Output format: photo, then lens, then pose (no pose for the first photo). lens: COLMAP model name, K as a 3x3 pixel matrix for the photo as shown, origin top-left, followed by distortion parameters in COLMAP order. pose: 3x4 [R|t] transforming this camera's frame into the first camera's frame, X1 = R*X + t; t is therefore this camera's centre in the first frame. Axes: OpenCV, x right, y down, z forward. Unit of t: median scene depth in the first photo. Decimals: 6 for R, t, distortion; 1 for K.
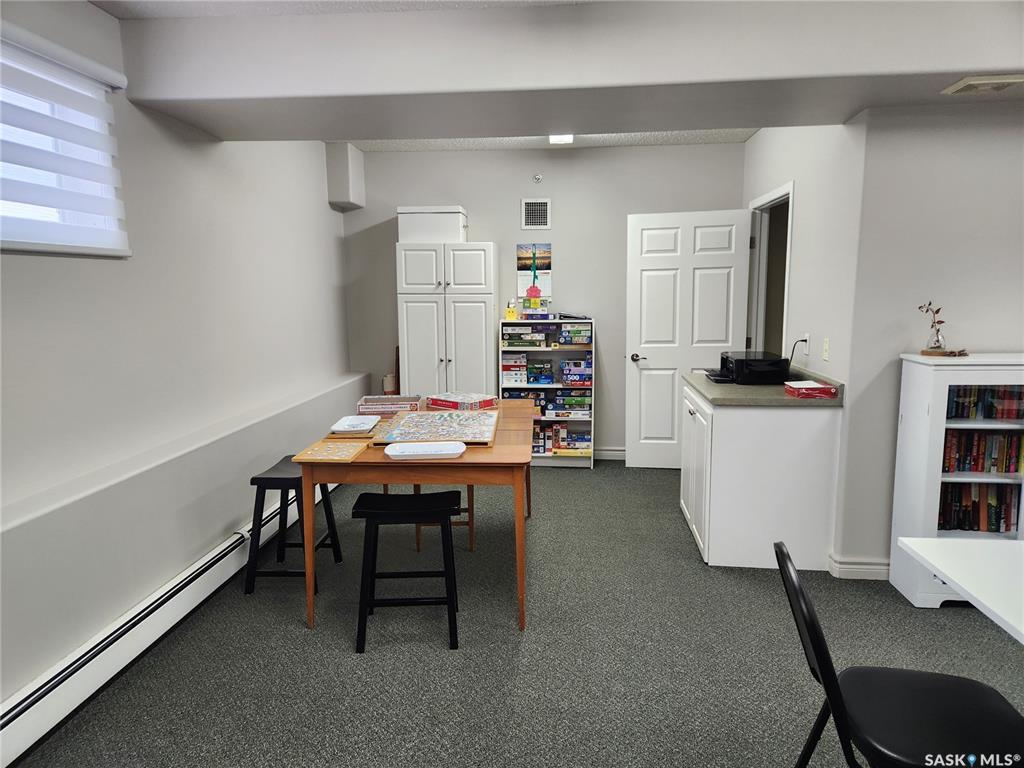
lens RADIAL K [[687.5, 0, 504.9], [0, 687.5, 380.3], [0, 0, 1]] dist [0.085171, -0.067013]
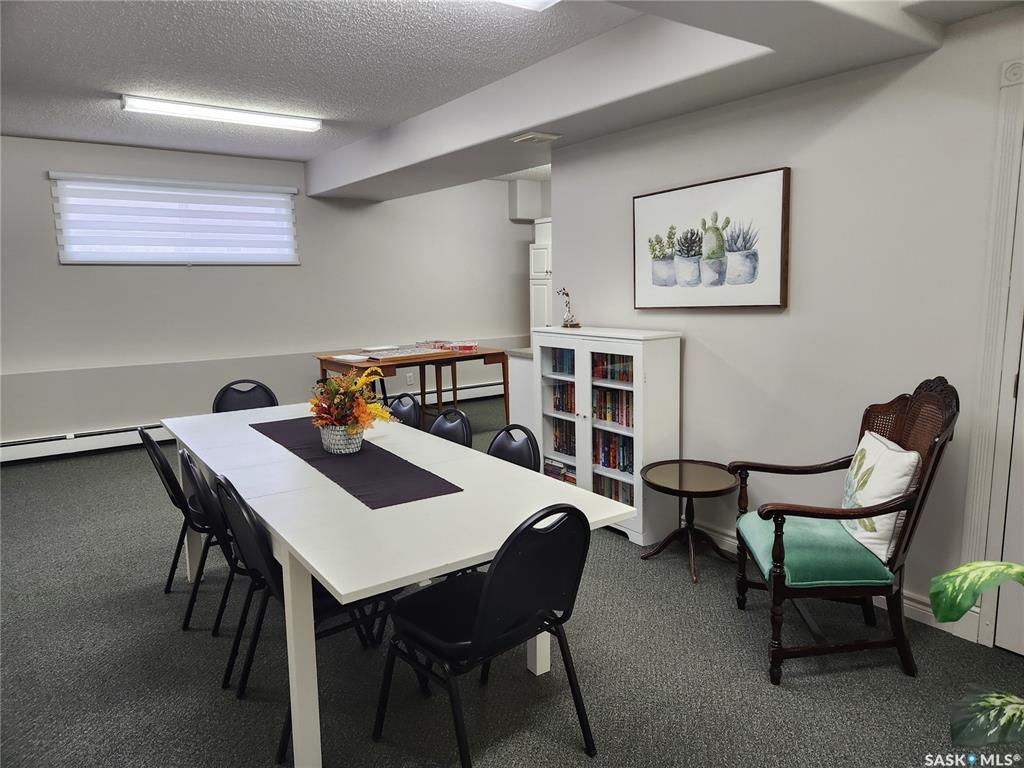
lens RADIAL K [[687.5, 0, 504.9], [0, 687.5, 380.3], [0, 0, 1]] dist [0.085171, -0.067013]
pose [[0.619237, 0.113652, -0.776936, 1.589263], [-0.095867, 0.993010, 0.068851, -0.013198], [0.779330, 0.031847, 0.625804, 0.081228]]
